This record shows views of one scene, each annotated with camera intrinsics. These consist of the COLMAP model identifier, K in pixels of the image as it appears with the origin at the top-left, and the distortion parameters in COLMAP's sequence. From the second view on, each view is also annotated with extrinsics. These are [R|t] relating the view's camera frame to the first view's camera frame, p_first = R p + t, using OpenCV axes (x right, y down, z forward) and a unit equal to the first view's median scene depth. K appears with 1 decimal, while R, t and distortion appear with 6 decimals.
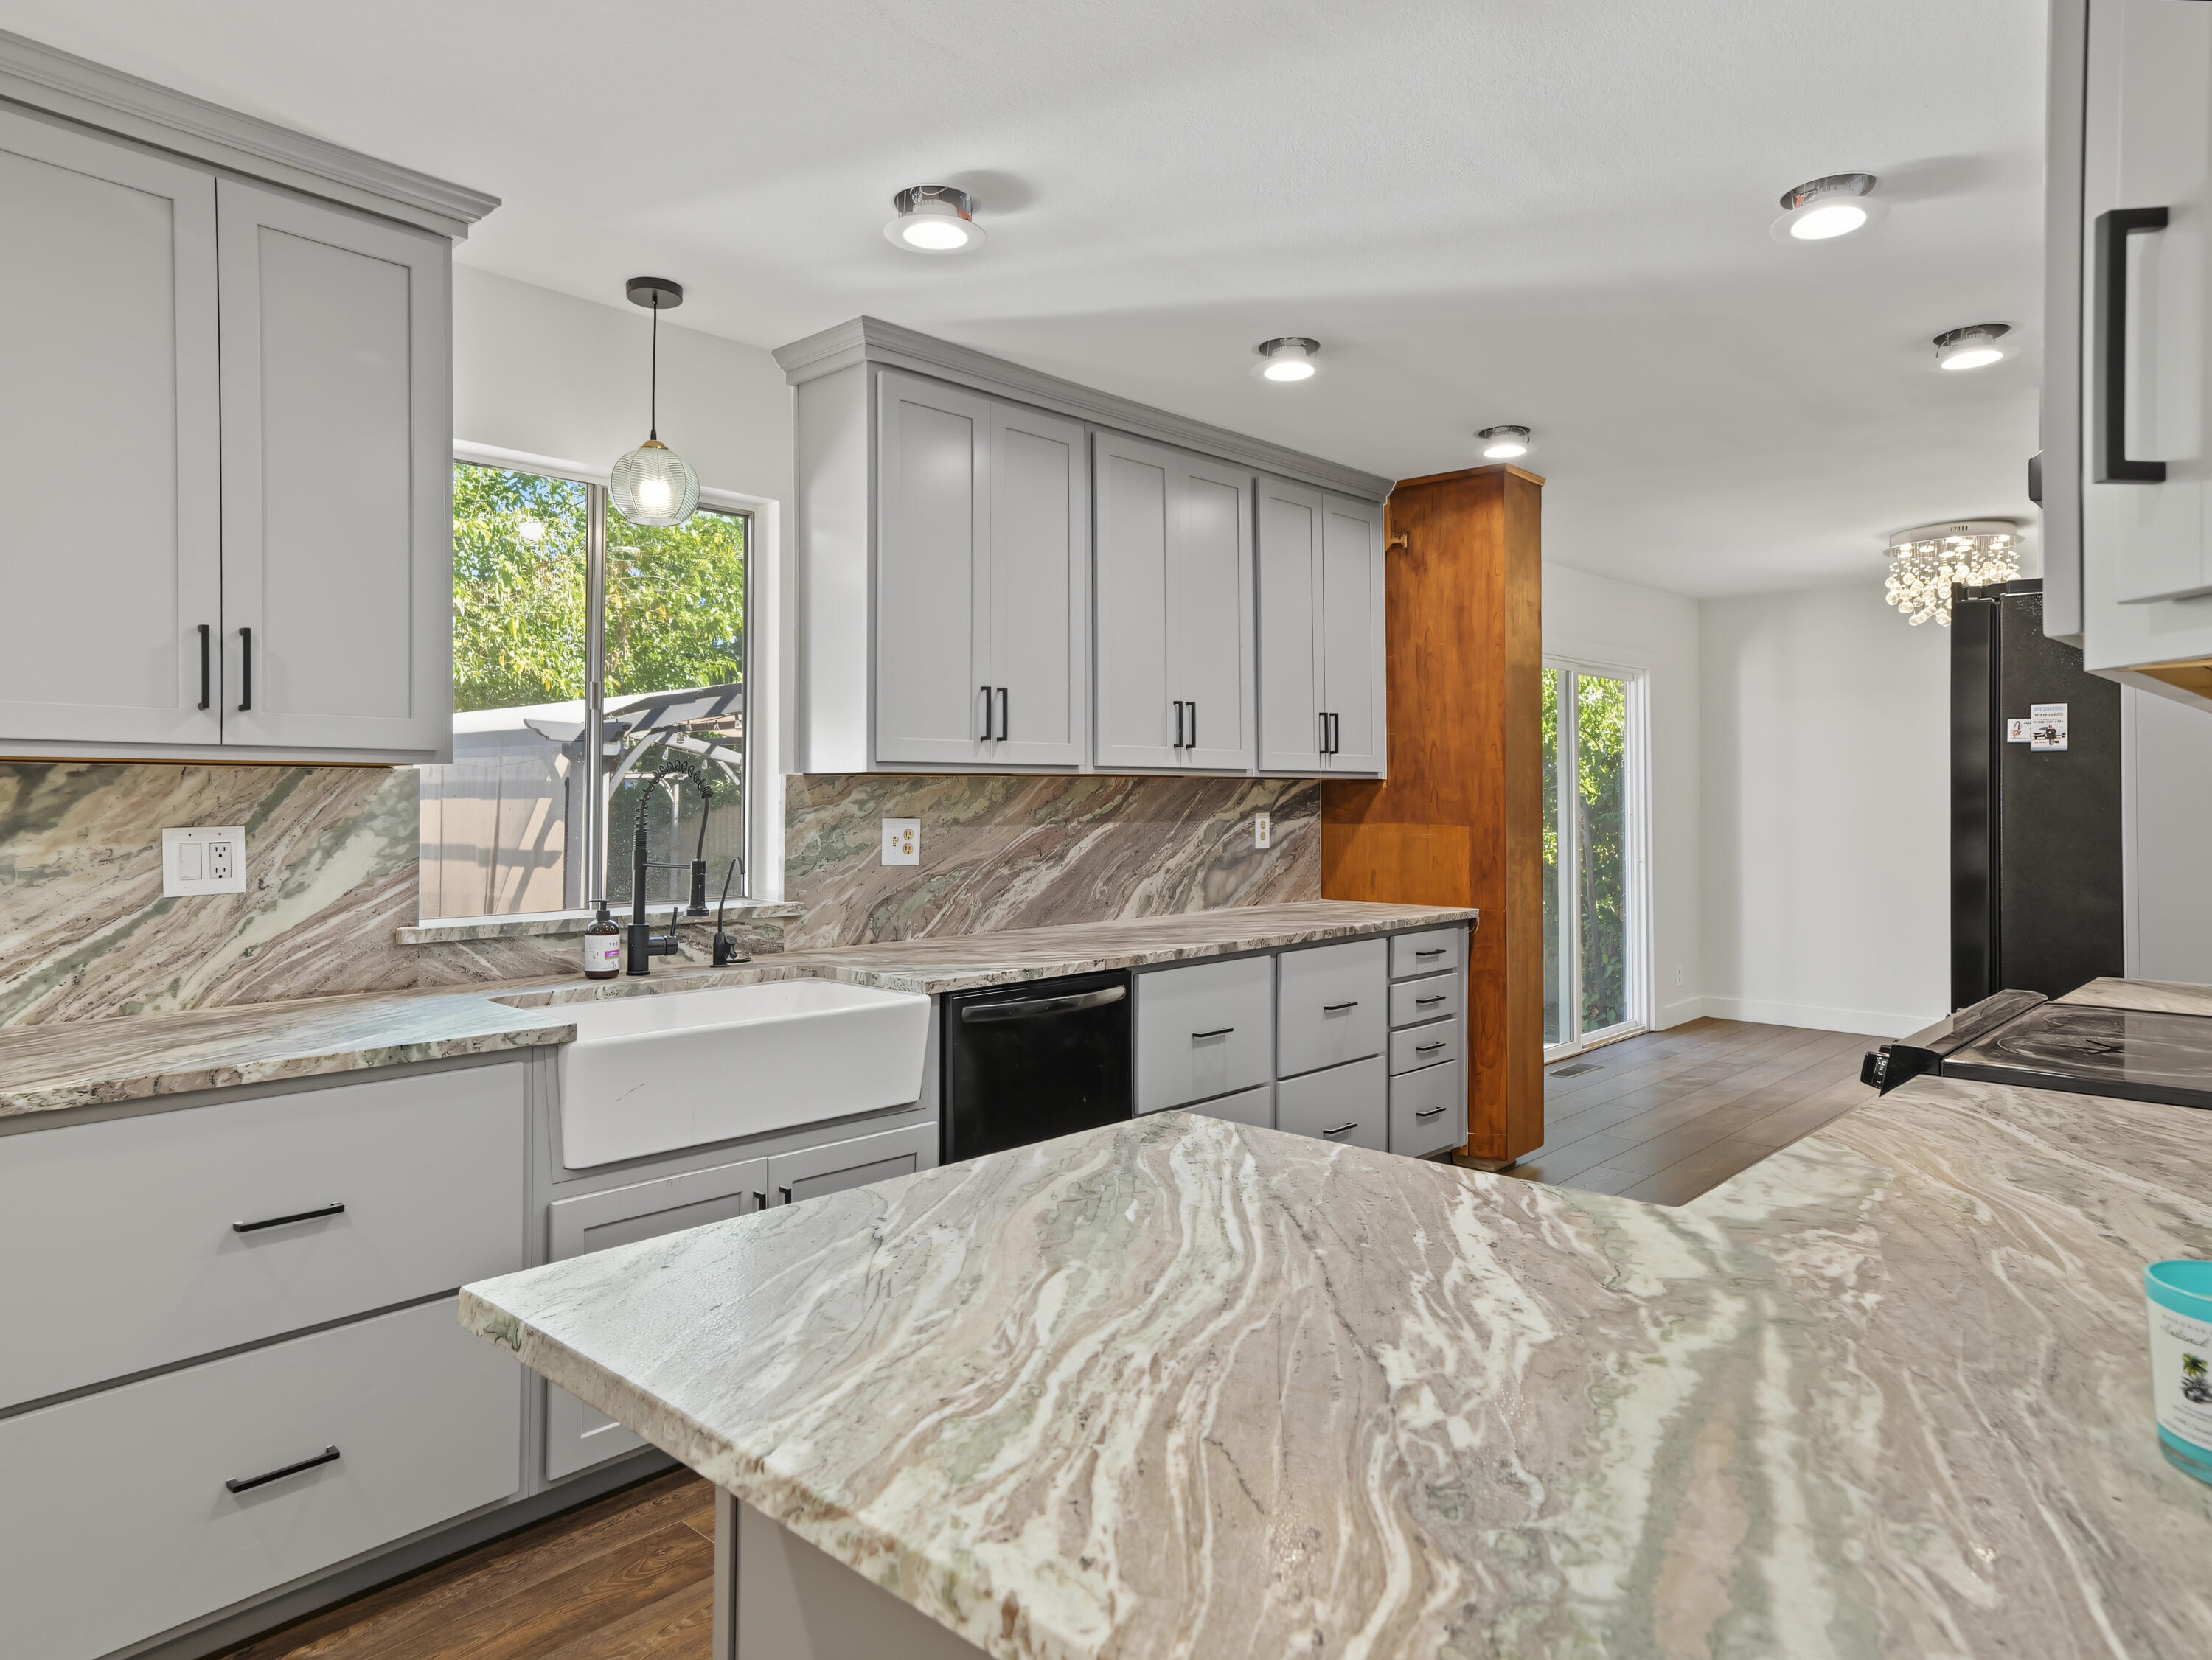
lens RADIAL K [[1361.6, 0, 1076.3], [0, 1361.6, 796.7], [0, 0, 1]] dist [-0.020471, 0.009742]
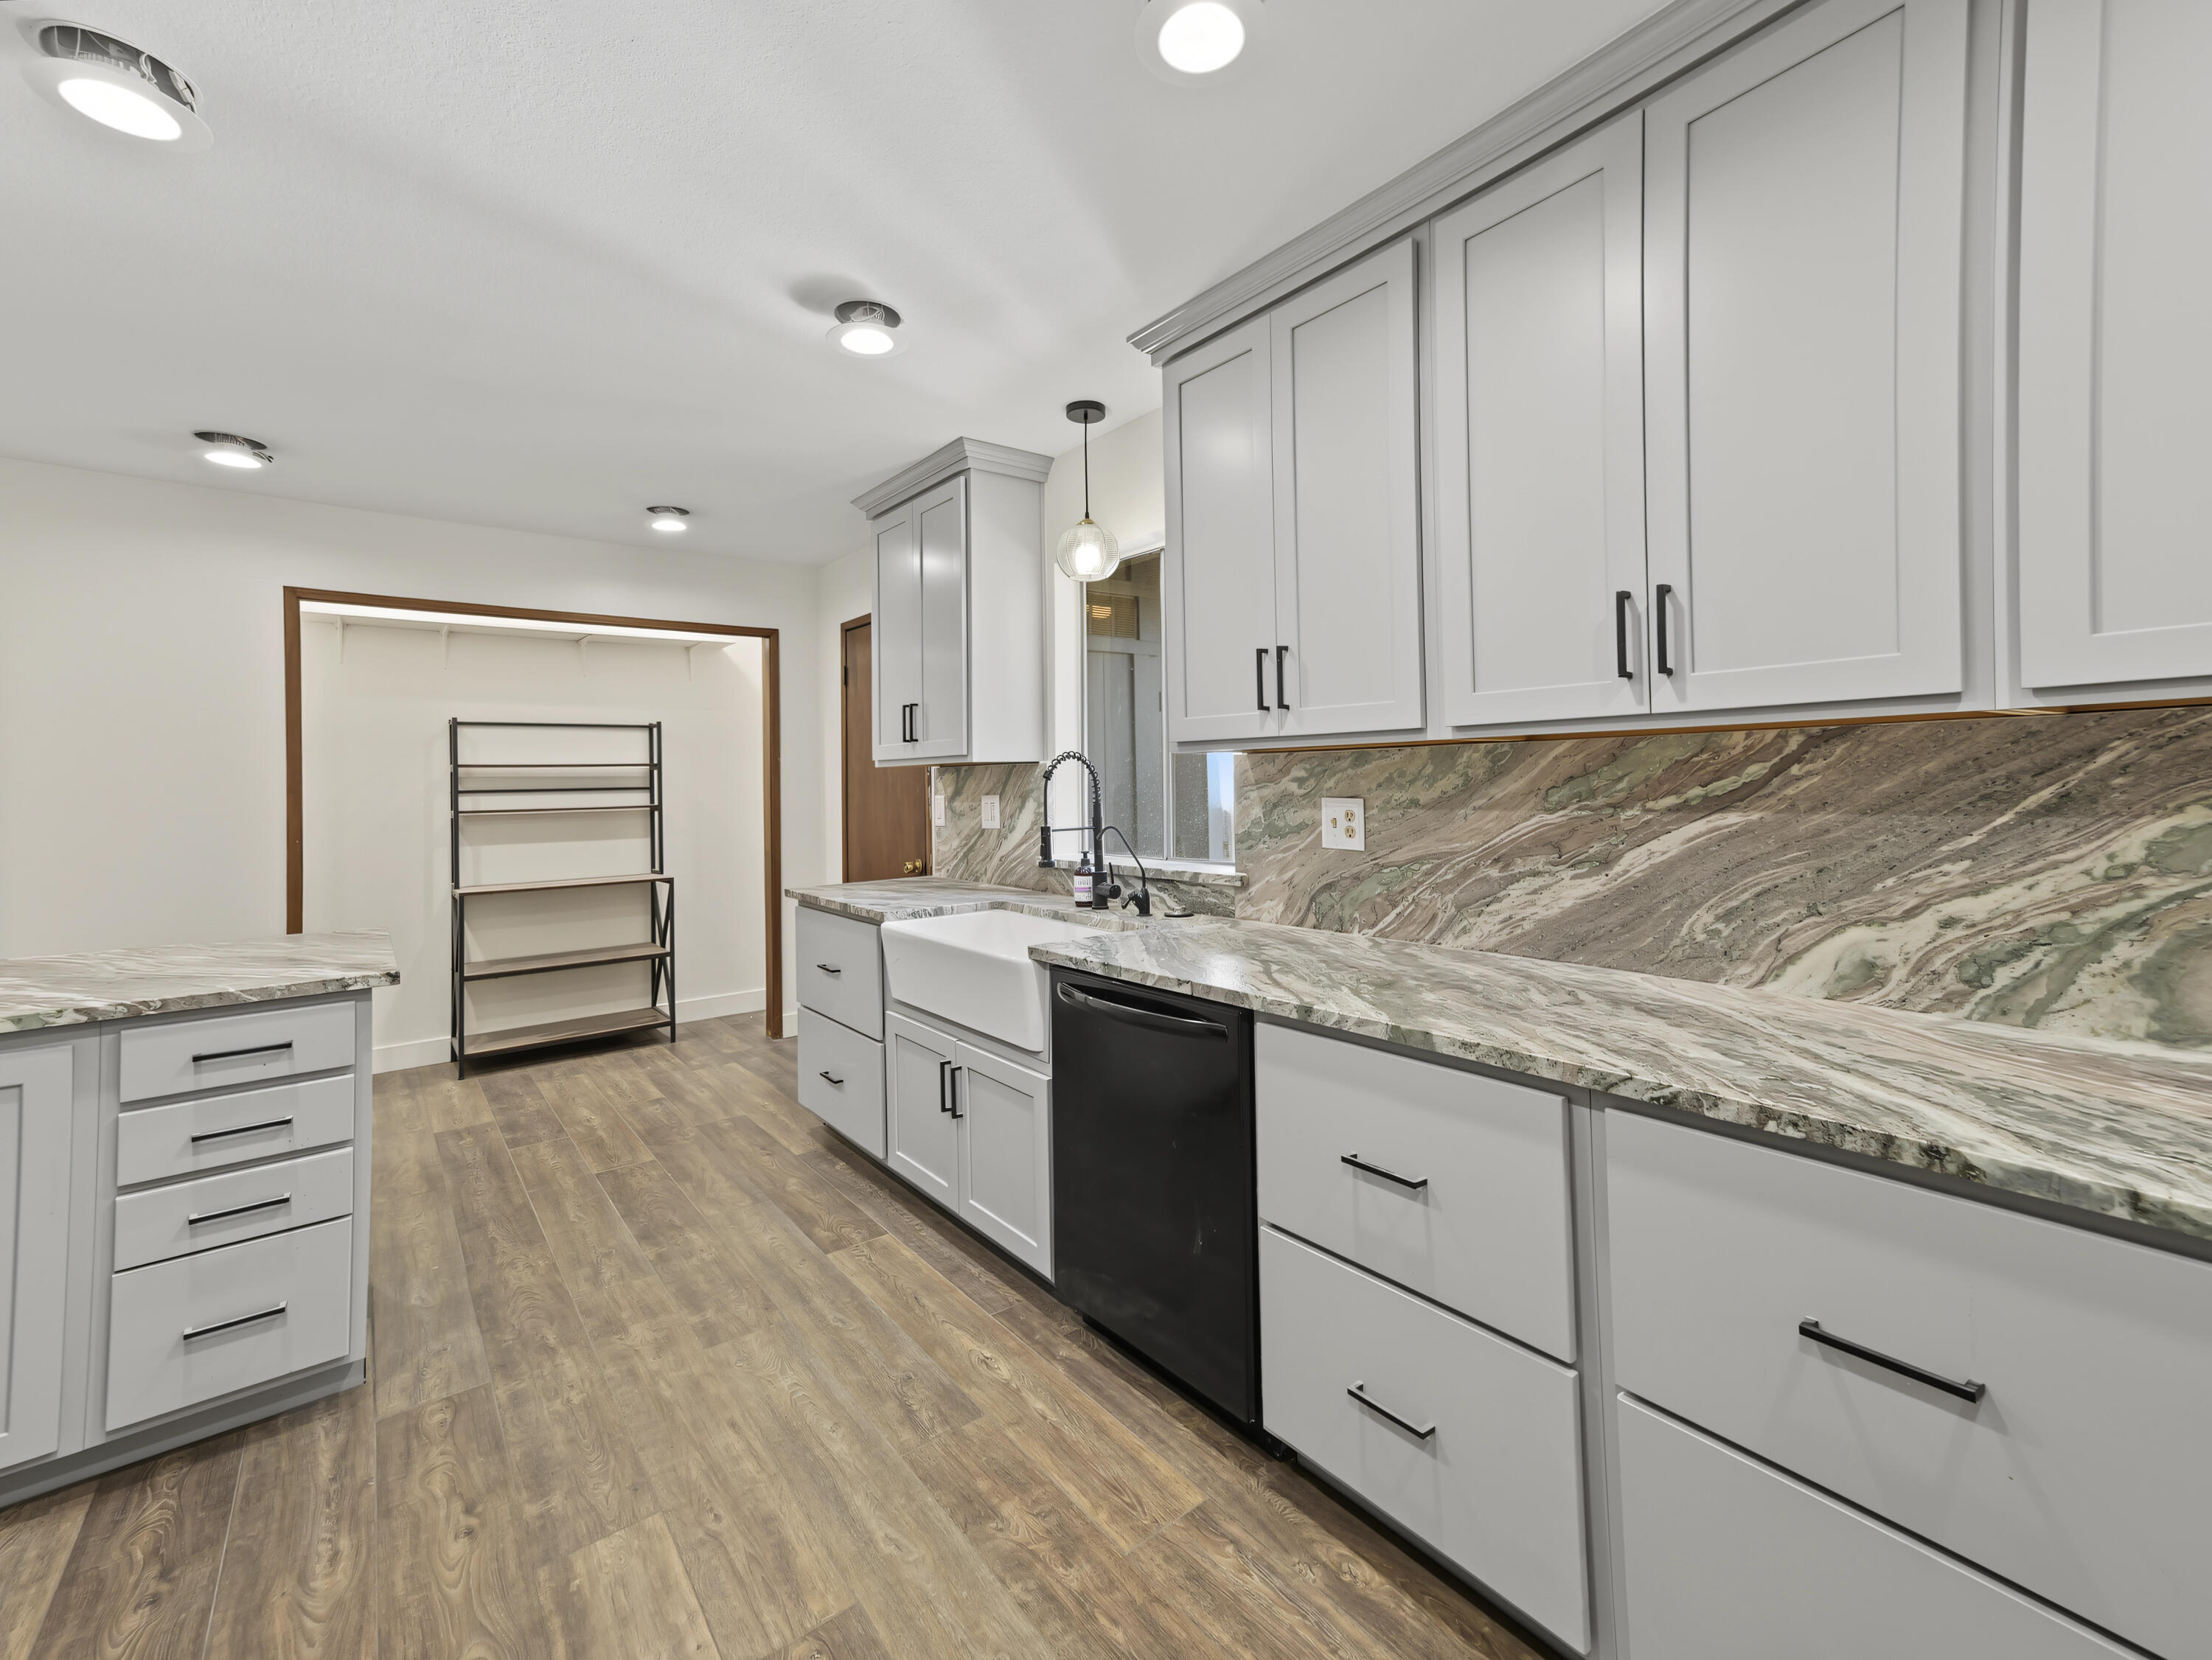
lens RADIAL K [[958.1, 0, 1066.3], [0, 958.1, 768.8], [0, 0, 1]] dist [-0.013099, 0.008348]
pose [[-0.155620, -0.010013, -0.987766, 0.477481], [0.016744, 0.999778, -0.012773, 0.001690], [0.987675, -0.018527, -0.155418, 0.829697]]
